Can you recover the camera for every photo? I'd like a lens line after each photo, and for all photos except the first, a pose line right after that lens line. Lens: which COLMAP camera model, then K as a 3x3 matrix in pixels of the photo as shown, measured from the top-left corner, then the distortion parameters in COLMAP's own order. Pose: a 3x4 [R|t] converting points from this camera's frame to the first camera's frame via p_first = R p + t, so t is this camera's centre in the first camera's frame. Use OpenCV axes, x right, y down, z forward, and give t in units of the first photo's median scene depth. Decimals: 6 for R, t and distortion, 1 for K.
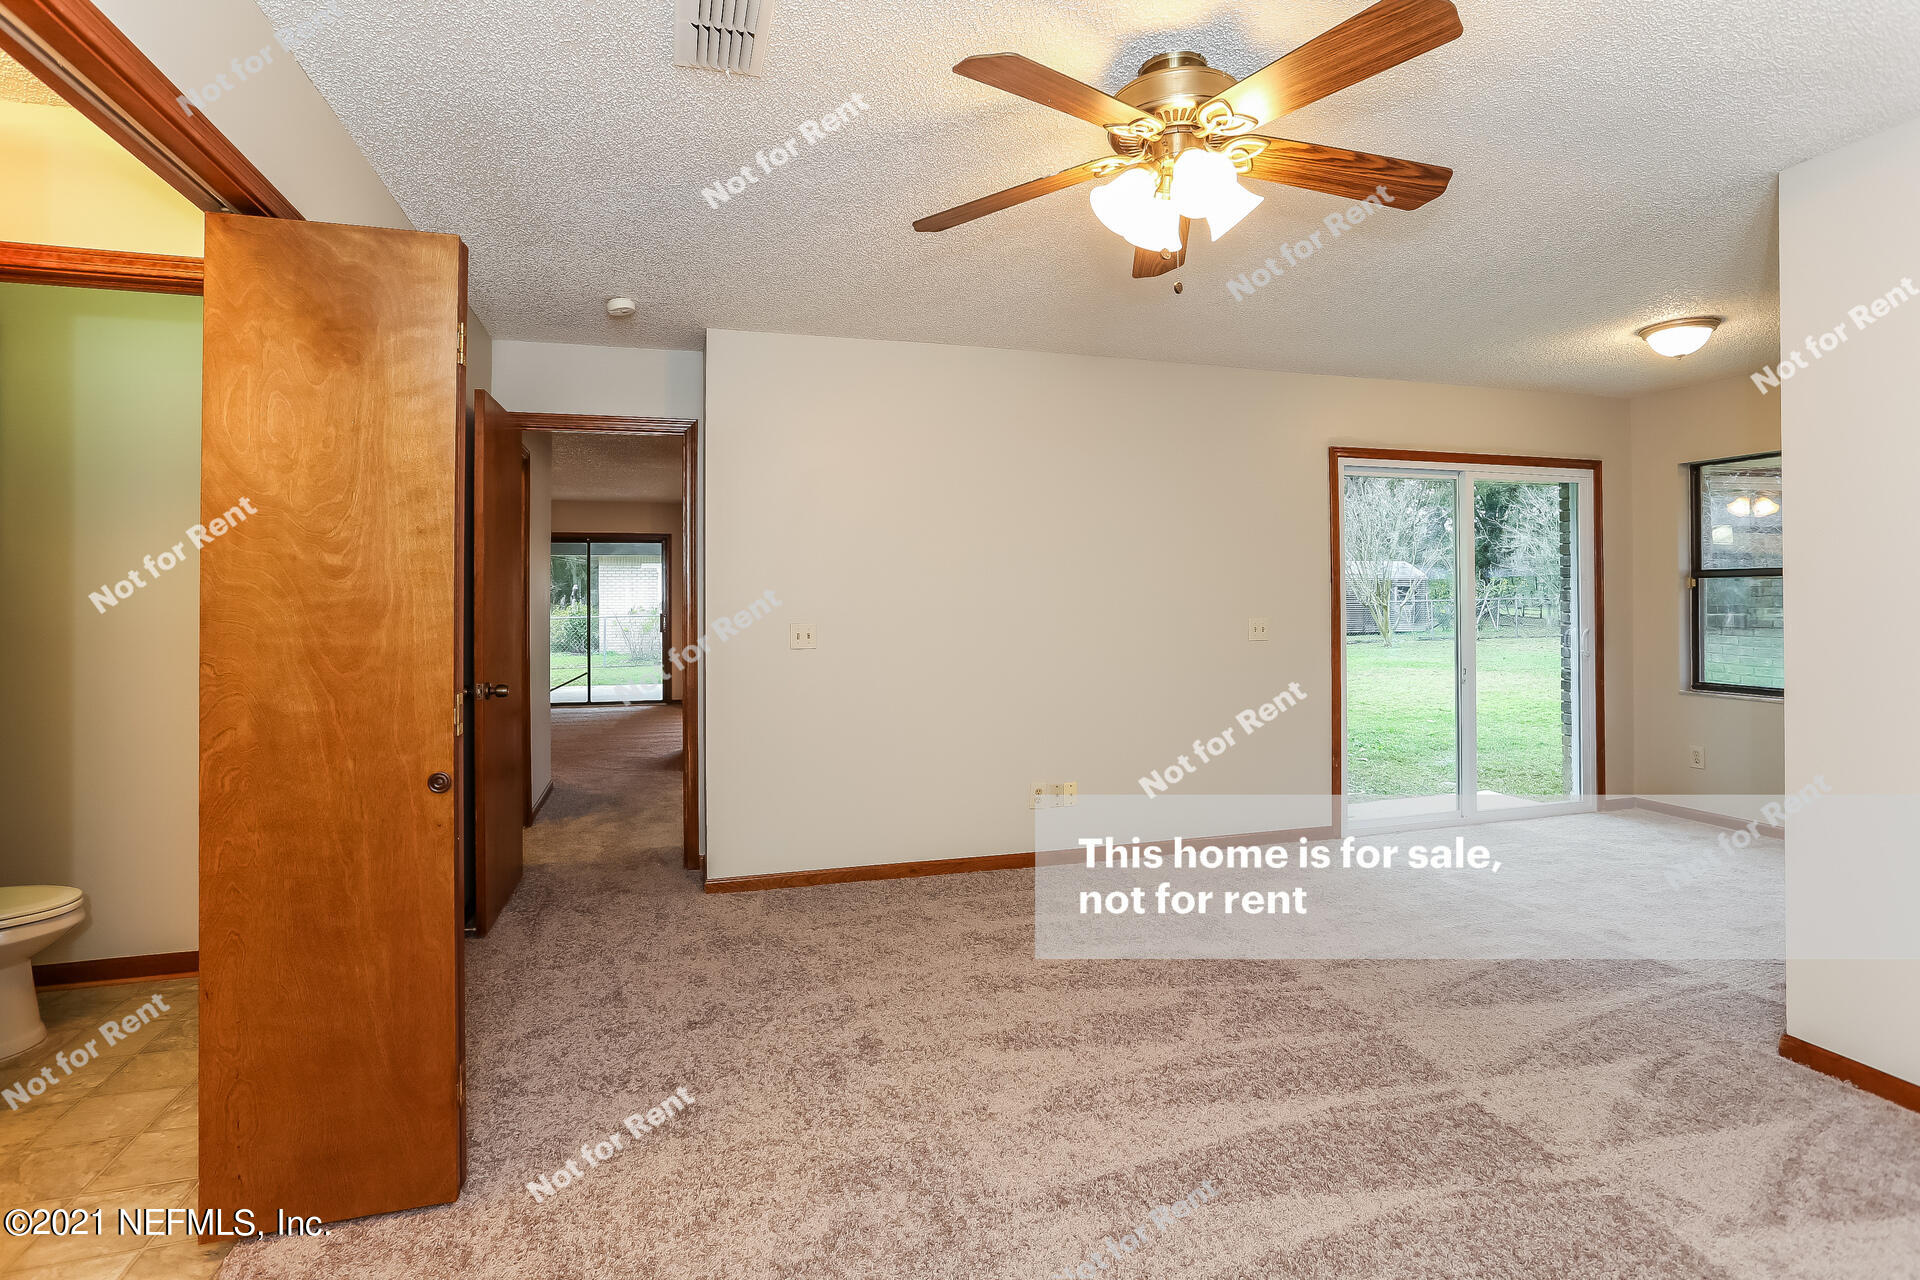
lens RADIAL K [[923.8, 0, 953.0], [0, 923.8, 610.7], [0, 0, 1]] dist [-0.045561, 0.014583]
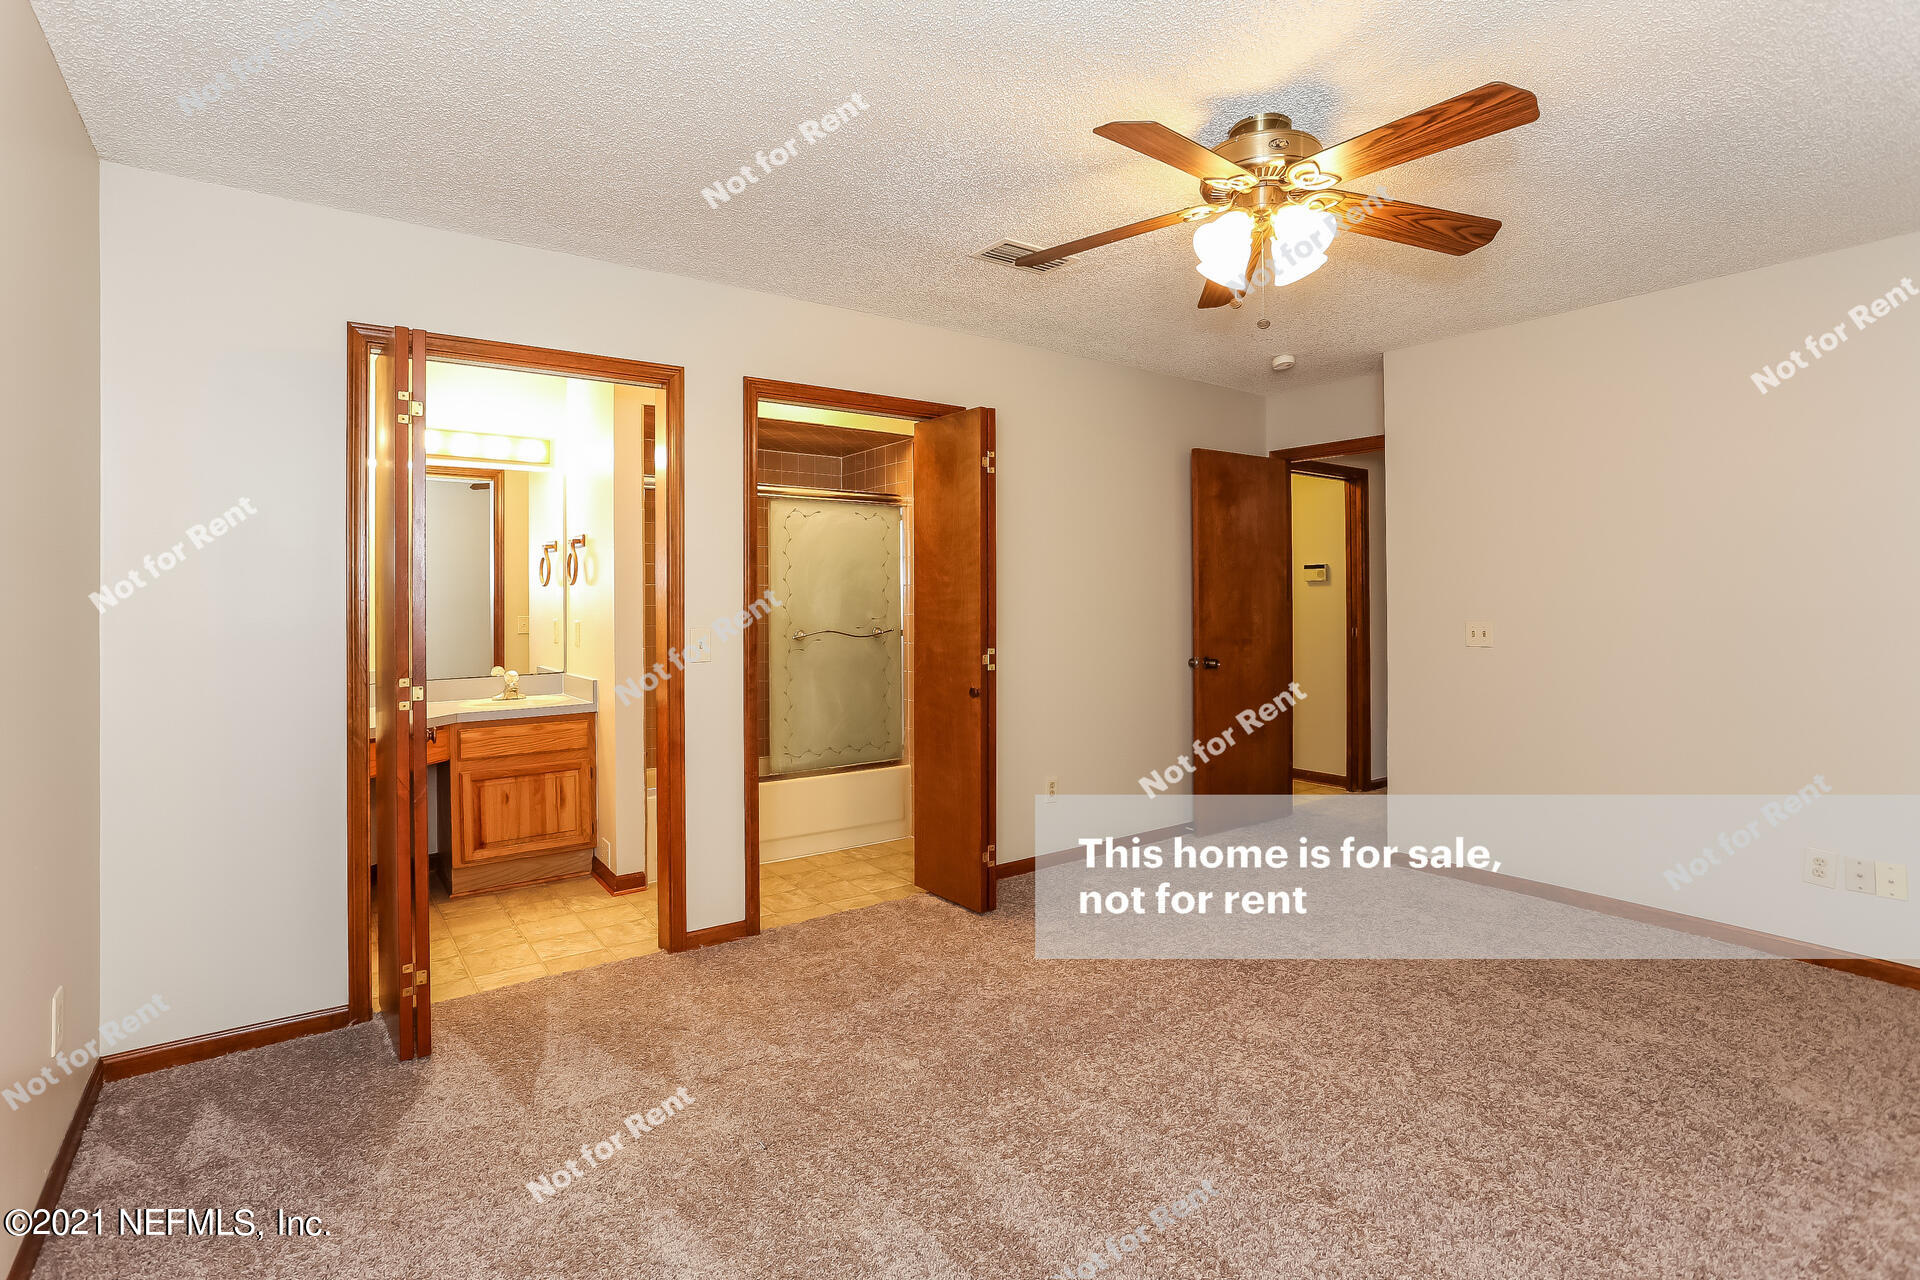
lens RADIAL K [[923.8, 0, 953.0], [0, 923.8, 610.7], [0, 0, 1]] dist [-0.045561, 0.014583]
pose [[0.351313, 0.014095, -0.936152, 1.169876], [-0.009405, 0.999889, 0.011526, -0.007288], [0.936211, 0.004755, 0.351407, 0.247632]]
